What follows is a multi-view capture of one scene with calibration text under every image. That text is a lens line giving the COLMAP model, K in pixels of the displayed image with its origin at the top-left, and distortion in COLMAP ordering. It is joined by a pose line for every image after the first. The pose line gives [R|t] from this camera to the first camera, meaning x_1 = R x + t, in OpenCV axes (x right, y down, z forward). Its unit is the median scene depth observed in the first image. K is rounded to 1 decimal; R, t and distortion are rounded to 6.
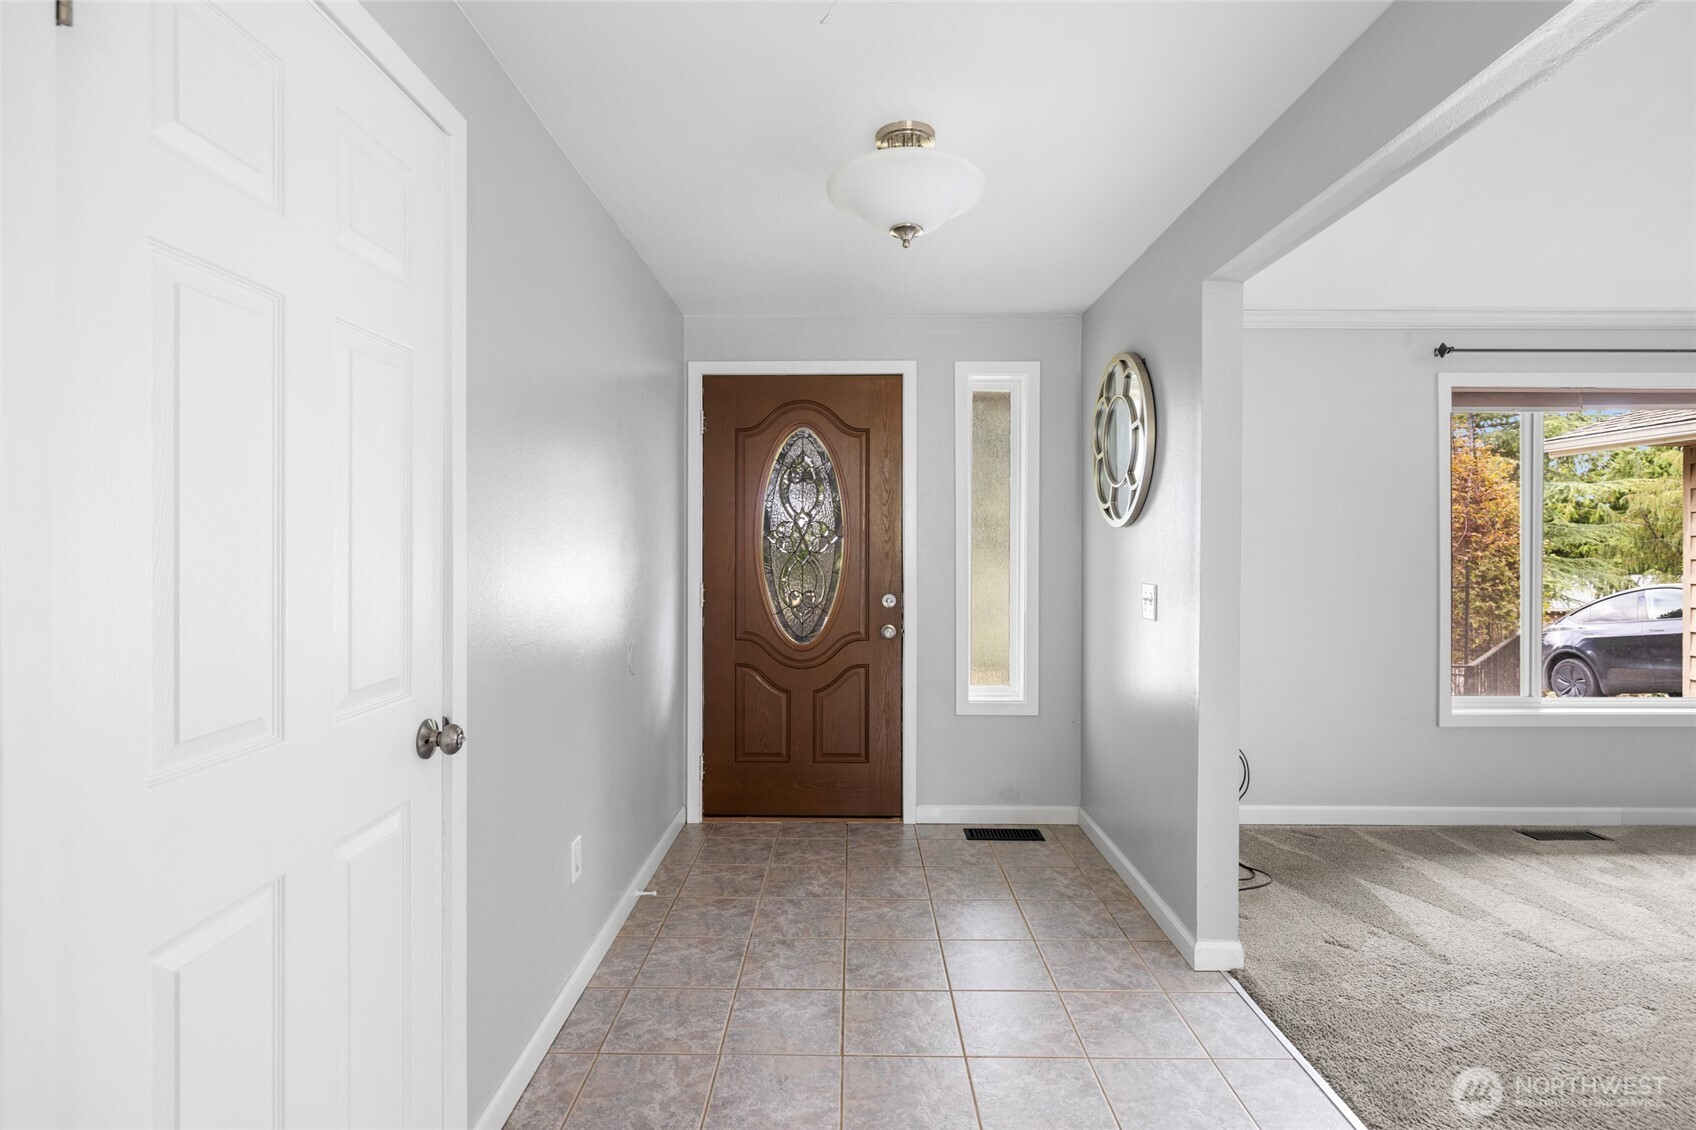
lens RADIAL K [[838.9, 0, 849.1], [0, 838.9, 535.9], [0, 0, 1]] dist [0.002671, 0.001260]
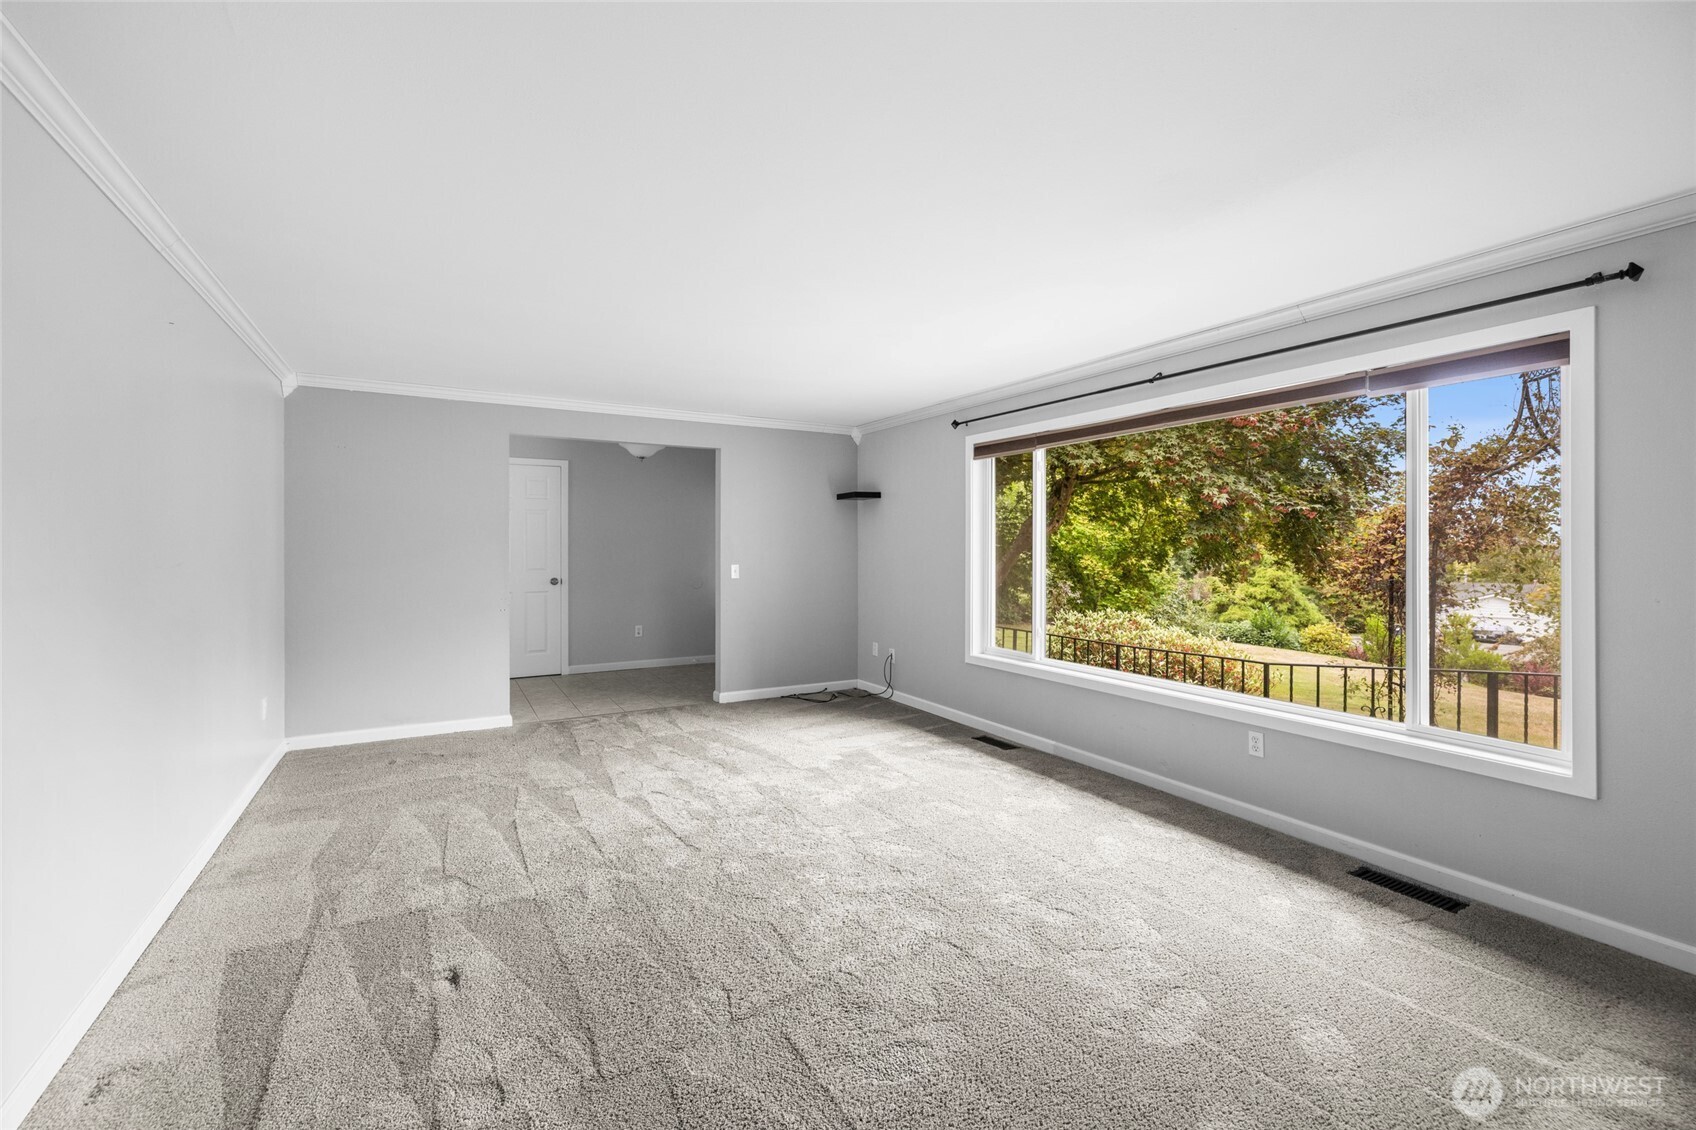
lens RADIAL K [[723.8, 0, 832.8], [0, 723.8, 544.3], [0, 0, 1]] dist [-0.000266, 0.000111]
pose [[0.479009, 0.001094, -0.877810, 1.120216], [0.013846, 0.999865, 0.008802, -0.003590], [0.877701, -0.016370, 0.478929, 0.077675]]
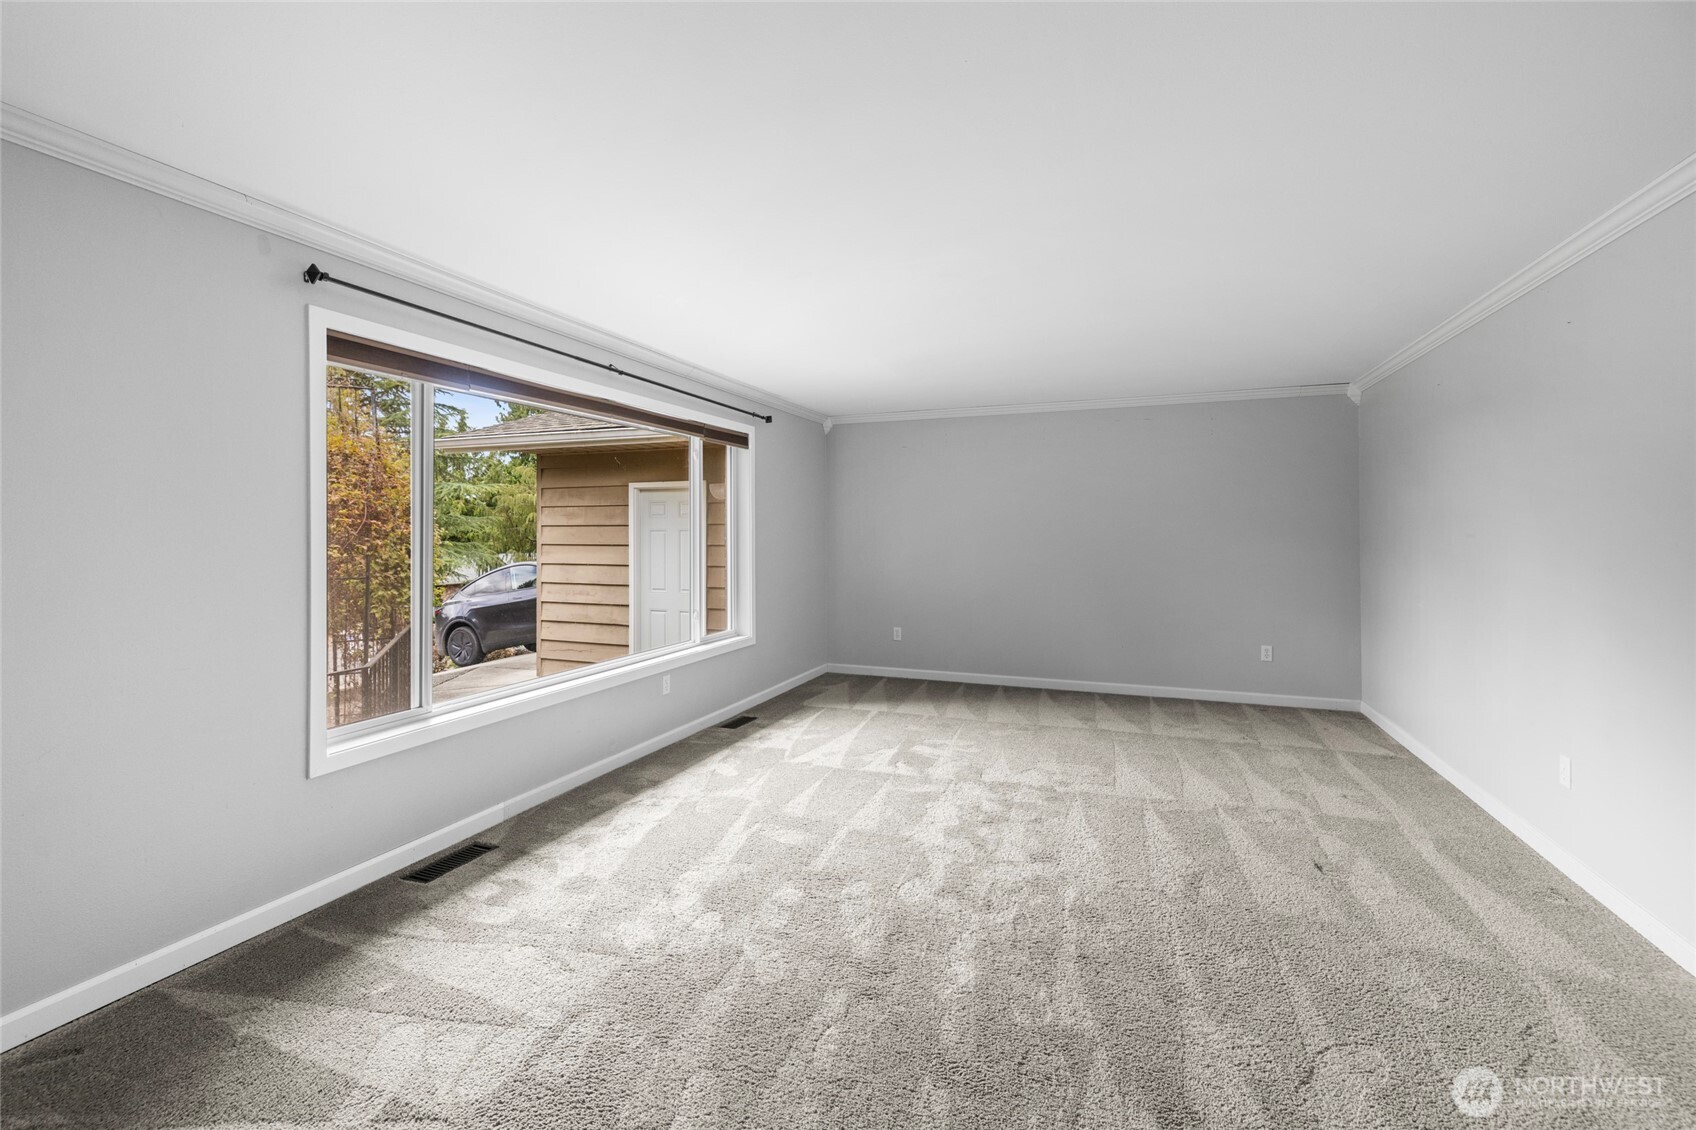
lens RADIAL K [[723.8, 0, 832.8], [0, 723.8, 544.3], [0, 0, 1]] dist [-0.000266, 0.000111]
pose [[0.378494, -0.016889, 0.925449, 0.173551], [-0.008475, 0.999728, 0.021711, 0.001264], [-0.925565, -0.016061, 0.378249, 0.200126]]
